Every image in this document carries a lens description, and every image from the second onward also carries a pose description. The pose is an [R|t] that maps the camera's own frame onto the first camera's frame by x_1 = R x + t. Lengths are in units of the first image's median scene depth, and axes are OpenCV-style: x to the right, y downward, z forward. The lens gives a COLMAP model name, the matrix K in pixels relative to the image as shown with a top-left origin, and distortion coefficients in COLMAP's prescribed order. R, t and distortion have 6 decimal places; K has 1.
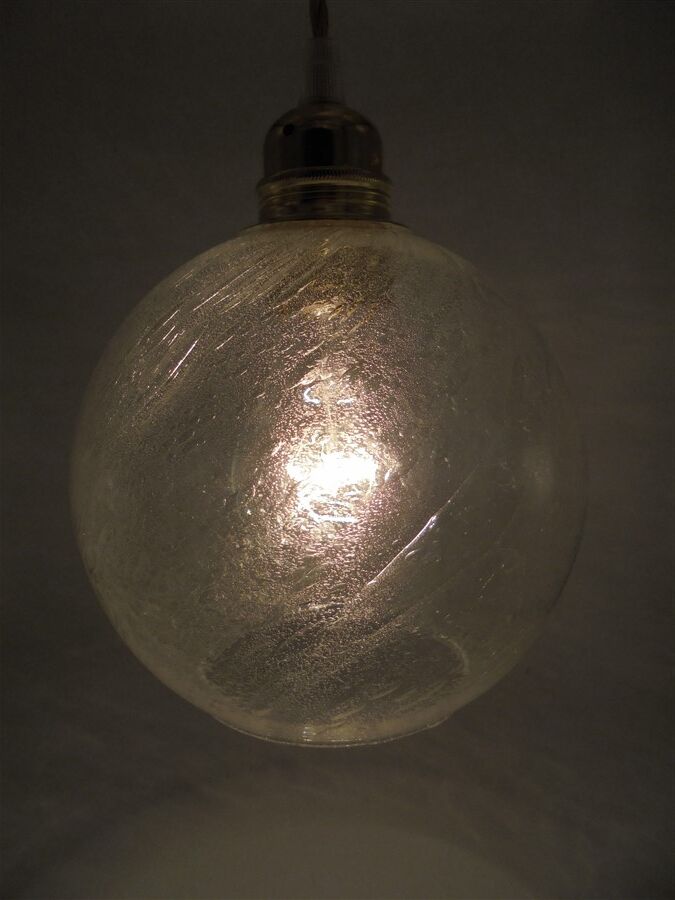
lens RADIAL K [[678.8, 0, 335.4], [0, 678.8, 448.2], [0, 0, 1]] dist [0.005789, 0.001950]
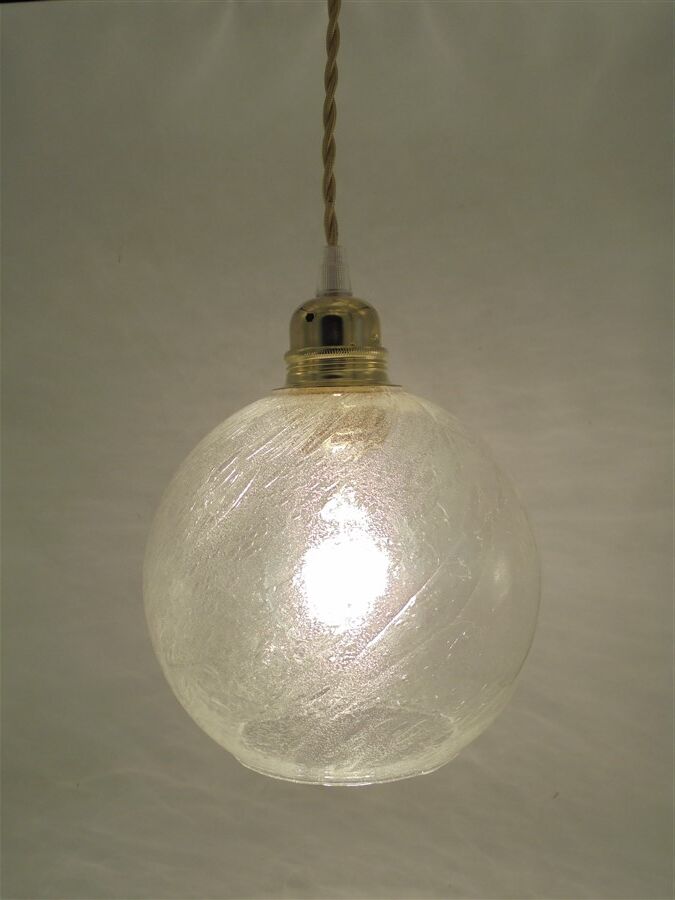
lens RADIAL K [[888.1, 0, 334.2], [0, 888.1, 447.5], [0, 0, 1]] dist [-0.064034, 0.000000]
pose [[0.999835, -0.012798, -0.012910, -0.000929], [0.010943, 0.990819, -0.134754, 0.029888], [0.014516, 0.134590, 0.990795, -0.849026]]
